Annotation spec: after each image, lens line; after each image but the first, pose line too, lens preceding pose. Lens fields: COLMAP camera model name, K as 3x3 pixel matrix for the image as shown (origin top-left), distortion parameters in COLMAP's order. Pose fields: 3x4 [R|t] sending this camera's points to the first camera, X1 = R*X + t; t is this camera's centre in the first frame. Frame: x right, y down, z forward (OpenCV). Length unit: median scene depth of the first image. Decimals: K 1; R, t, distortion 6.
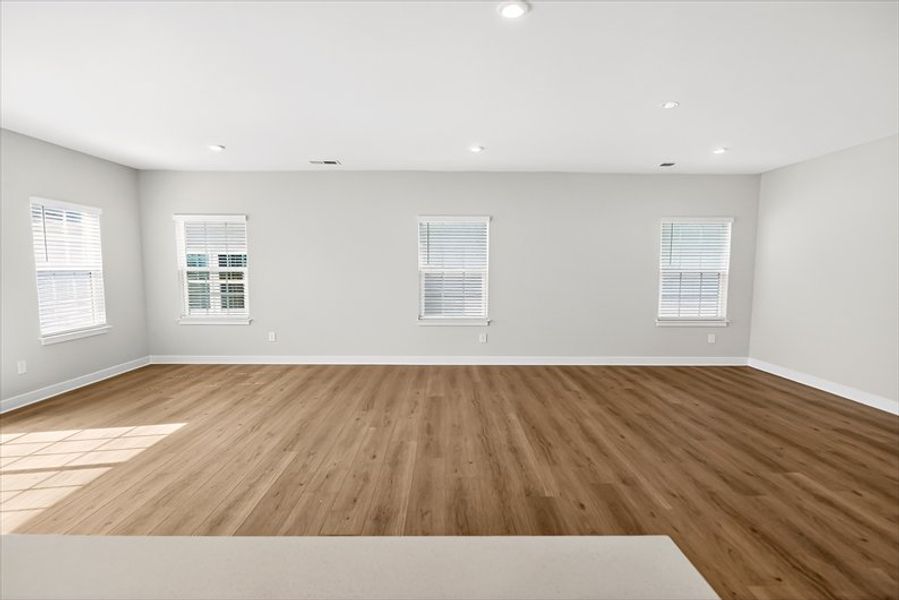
lens RADIAL K [[487.2, 0, 451.6], [0, 487.2, 302.2], [0, 0, 1]] dist [-0.001182, -0.001221]
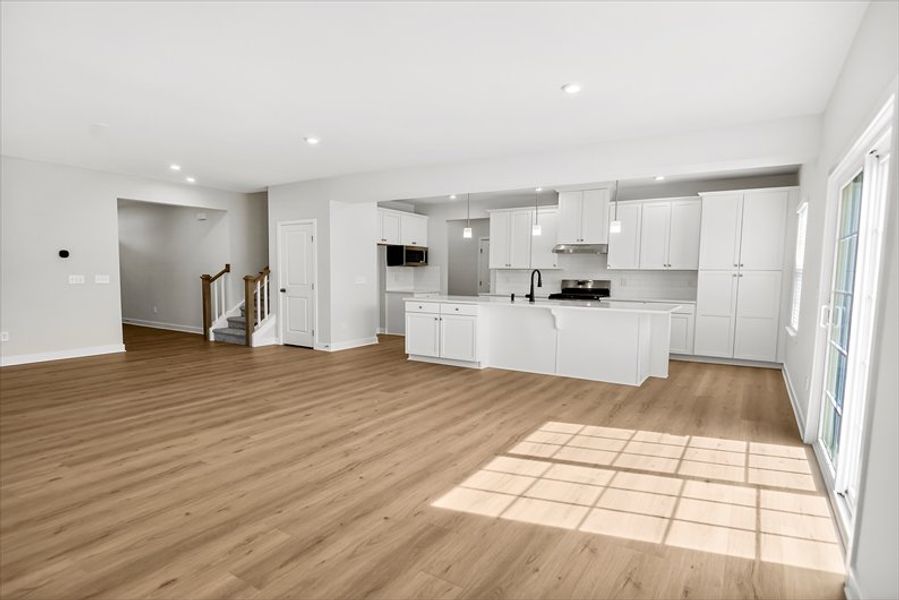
lens RADIAL K [[485.8, 0, 445.8], [0, 485.8, 302.2], [0, 0, 1]] dist [-0.004872, -0.001324]
pose [[-0.837882, -0.046353, 0.543880, -0.899943], [0.027025, 0.991643, 0.126149, -0.082997], [-0.545182, 0.120396, -0.829627, 1.475243]]
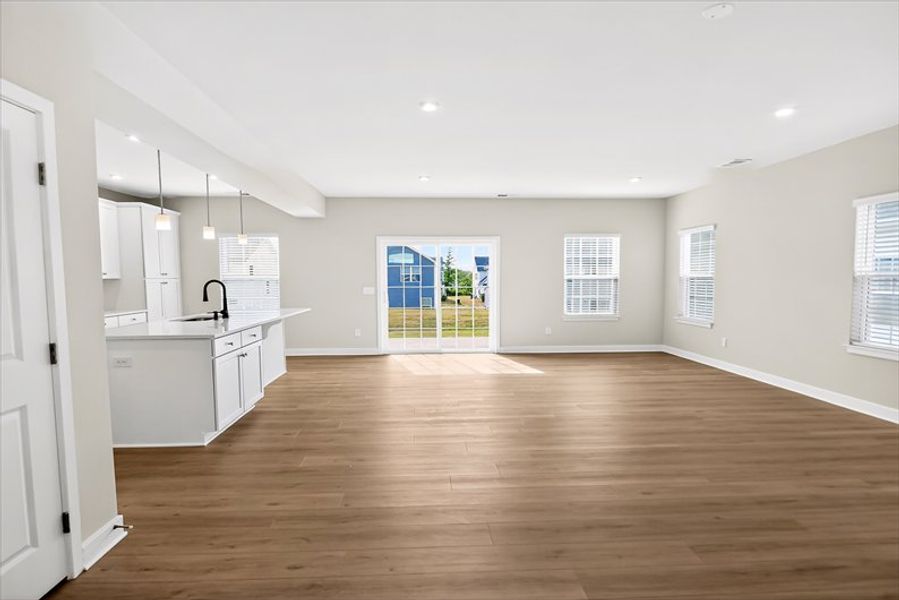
lens RADIAL K [[490.6, 0, 436.5], [0, 490.6, 307.9], [0, 0, 1]] dist [-0.004432, -0.000976]
pose [[0.028189, 0.057629, -0.997940, 0.997621], [-0.068370, 0.996110, 0.055592, -0.024365], [0.997262, 0.066662, 0.032019, 0.594146]]
